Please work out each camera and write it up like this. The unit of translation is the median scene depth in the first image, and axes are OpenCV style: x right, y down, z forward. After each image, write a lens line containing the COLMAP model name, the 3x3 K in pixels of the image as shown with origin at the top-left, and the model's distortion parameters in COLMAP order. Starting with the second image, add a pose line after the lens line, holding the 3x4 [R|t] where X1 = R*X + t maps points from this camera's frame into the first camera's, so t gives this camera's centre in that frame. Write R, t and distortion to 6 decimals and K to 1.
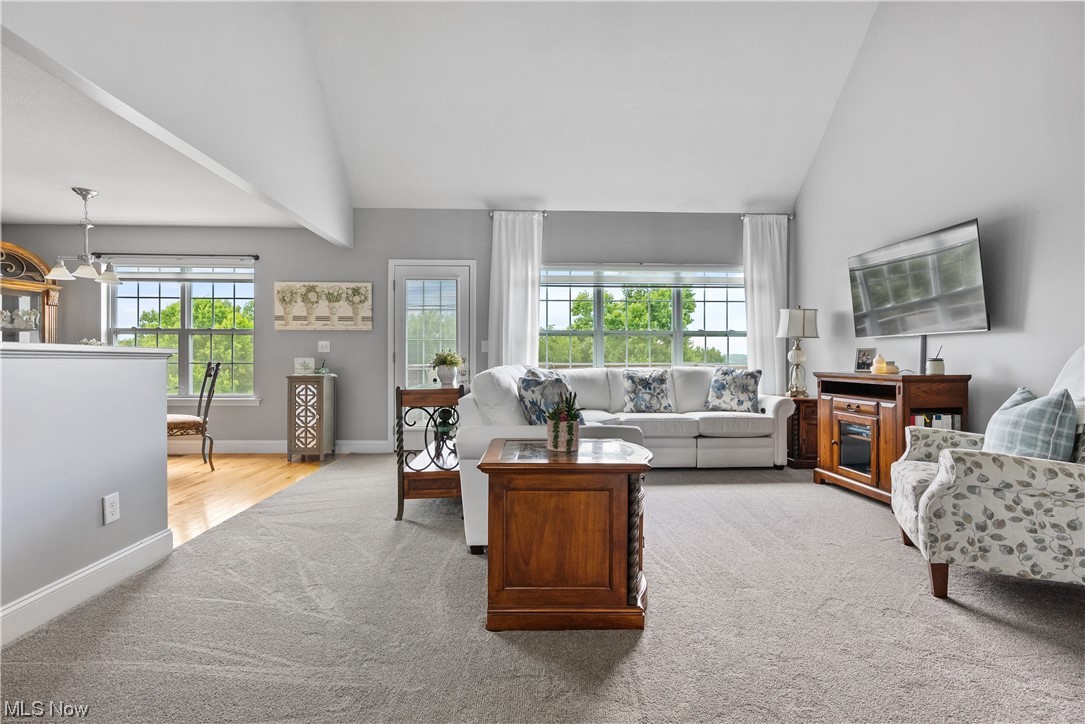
lens RADIAL K [[494.4, 0, 545.1], [0, 494.4, 360.6], [0, 0, 1]] dist [-0.013973, 0.005823]
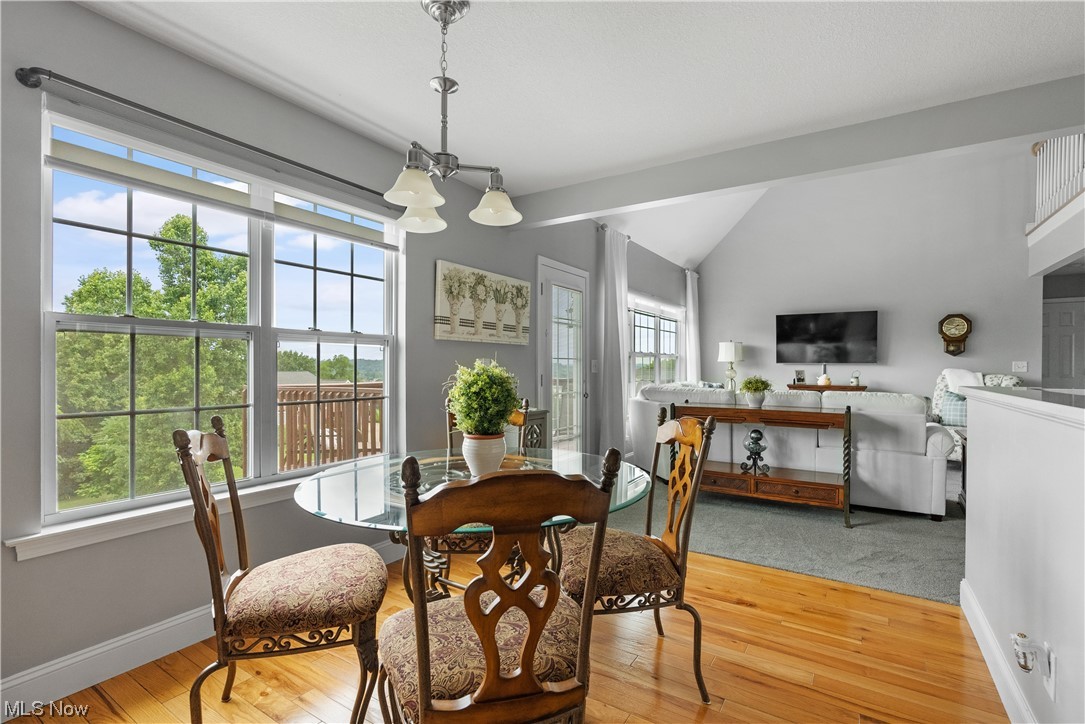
lens RADIAL K [[494.4, 0, 546.7], [0, 494.4, 368.9], [0, 0, 1]] dist [-0.013973, 0.005823]
pose [[0.576700, -0.005299, 0.816939, -1.045046], [-0.001004, 0.999974, 0.007195, -0.033204], [-0.816955, -0.004970, 0.576680, 0.588217]]
